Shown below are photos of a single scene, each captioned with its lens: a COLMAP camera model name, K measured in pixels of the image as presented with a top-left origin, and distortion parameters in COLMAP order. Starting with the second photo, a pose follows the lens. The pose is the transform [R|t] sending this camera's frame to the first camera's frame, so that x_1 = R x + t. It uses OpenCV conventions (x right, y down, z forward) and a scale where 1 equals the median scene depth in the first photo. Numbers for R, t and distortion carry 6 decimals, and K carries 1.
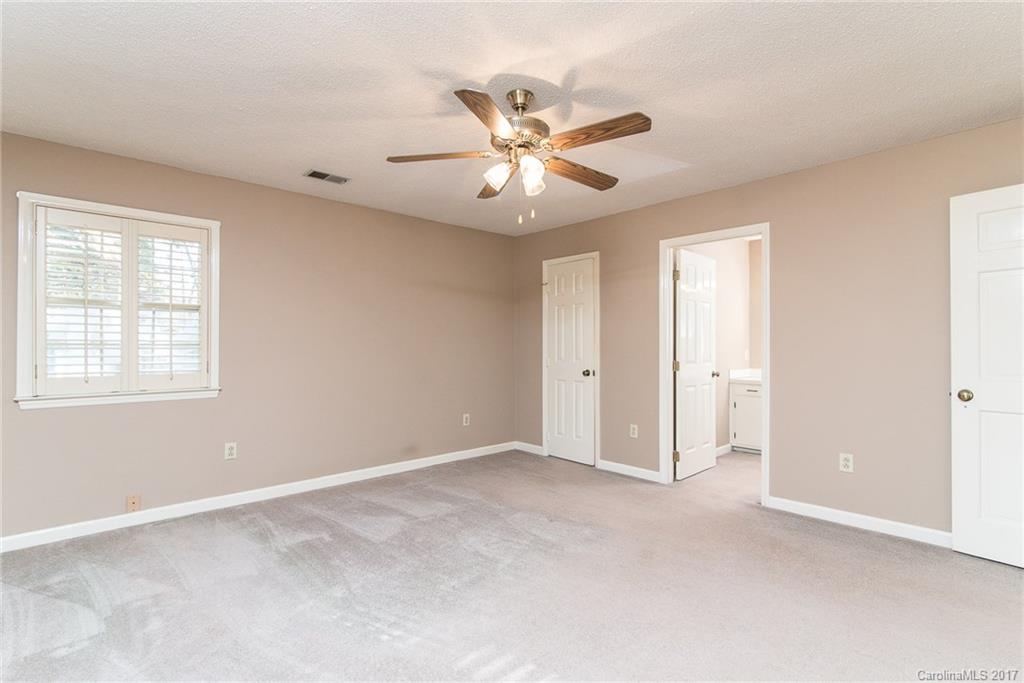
lens RADIAL K [[477.4, 0, 511.8], [0, 477.4, 346.5], [0, 0, 1]] dist [-0.001906, -0.000671]
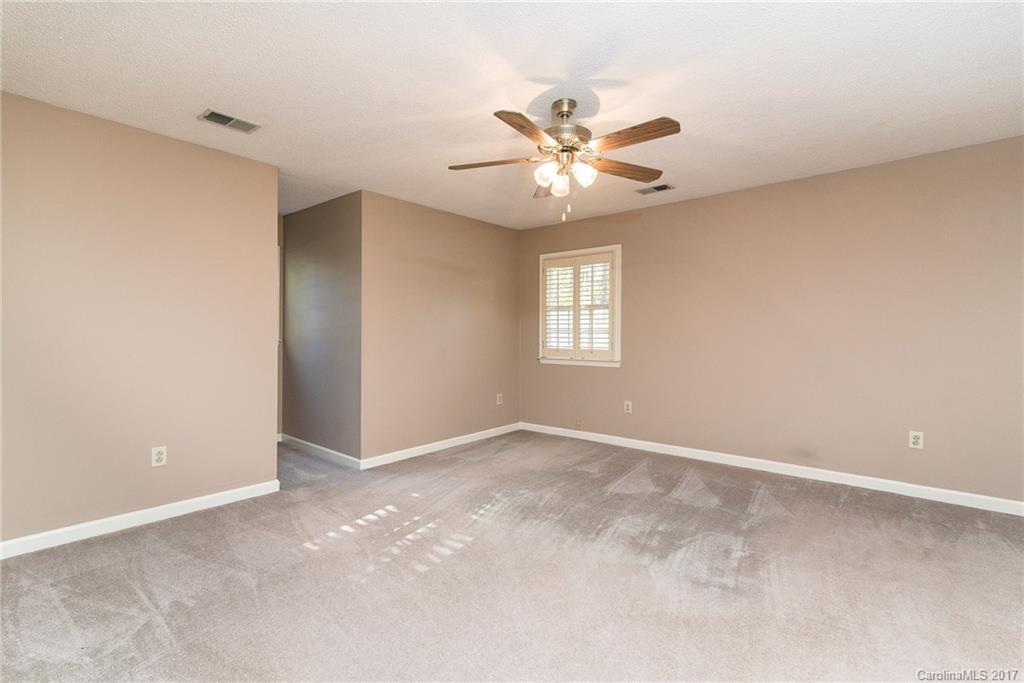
lens RADIAL K [[466.9, 0, 507.1], [0, 466.9, 342.1], [0, 0, 1]] dist [0.010513, -0.000059]
pose [[0.121189, 0.023877, -0.992342, 0.838843], [-0.001159, 0.999713, 0.023913, -0.003698], [0.992629, -0.001748, 0.121182, 0.573642]]
